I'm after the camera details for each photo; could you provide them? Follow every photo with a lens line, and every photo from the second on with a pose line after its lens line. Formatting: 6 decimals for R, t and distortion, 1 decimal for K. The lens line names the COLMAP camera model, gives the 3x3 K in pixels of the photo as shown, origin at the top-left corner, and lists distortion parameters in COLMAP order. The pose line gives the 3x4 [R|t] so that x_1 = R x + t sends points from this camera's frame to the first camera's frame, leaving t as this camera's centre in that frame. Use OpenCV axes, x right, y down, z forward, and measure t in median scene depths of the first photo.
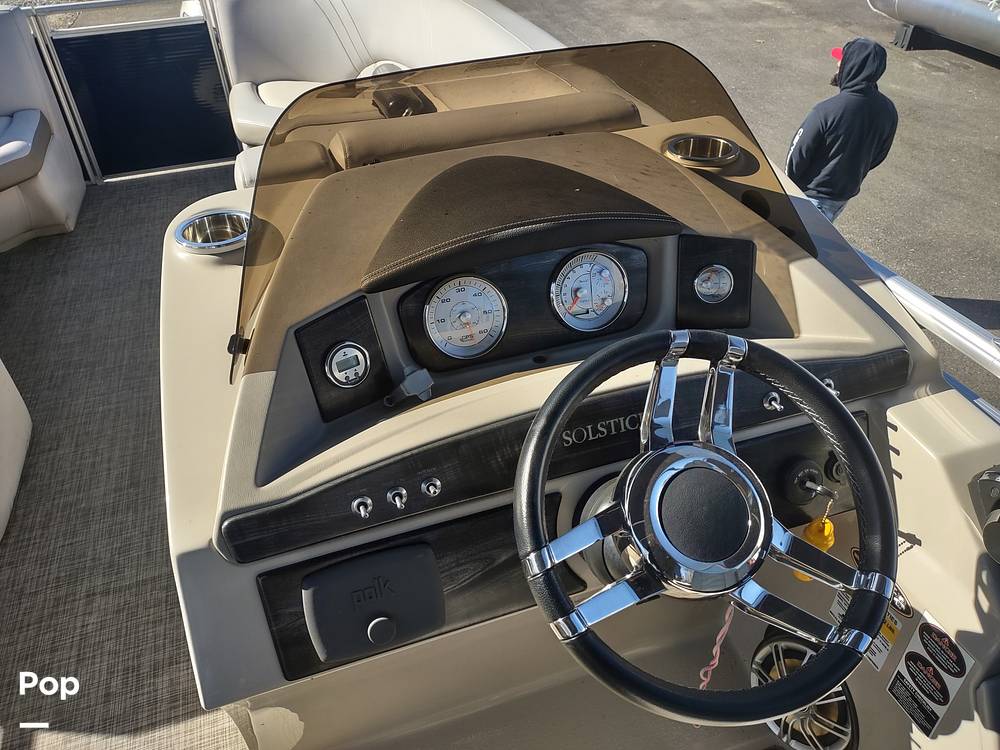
lens RADIAL K [[724.4, 0, 500.0], [0, 724.4, 375.0], [0, 0, 1]] dist [0.005750, -0.004468]
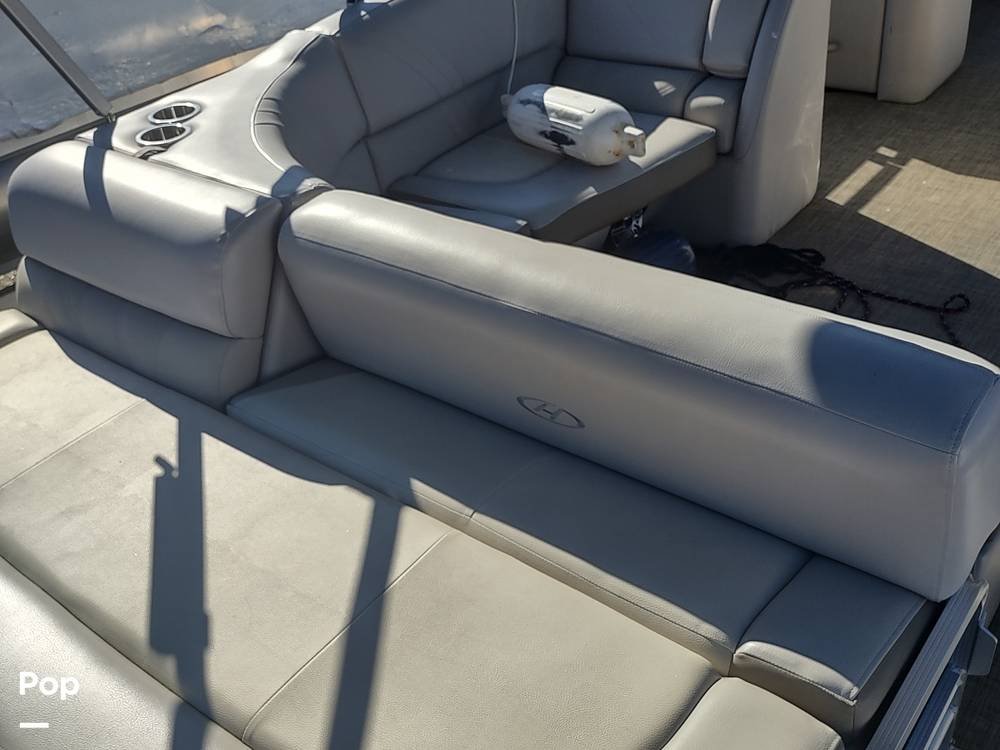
lens RADIAL K [[978.4, 0, 500.0], [0, 978.4, 375.0], [0, 0, 1]] dist [0.049518, -0.013946]
pose [[0.539724, 0.449291, -0.711924, 1.332245], [-0.417752, 0.877145, 0.236854, 1.256499], [0.730877, 0.169571, 0.661109, -2.129816]]
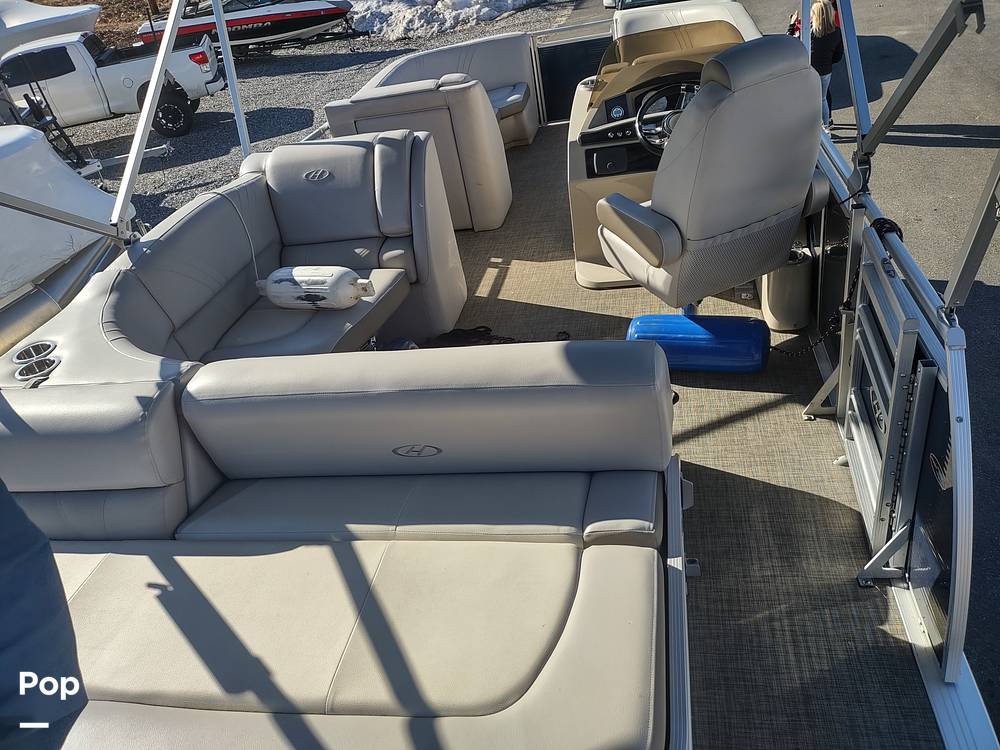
lens RADIAL K [[724.4, 0, 500.0], [0, 724.4, 375.0], [0, 0, 1]] dist [0.005750, -0.004468]
pose [[0.868232, 0.148235, -0.473497, 1.302529], [-0.158535, 0.987183, 0.018352, 1.415373], [0.470149, 0.059132, 0.880604, -2.633459]]
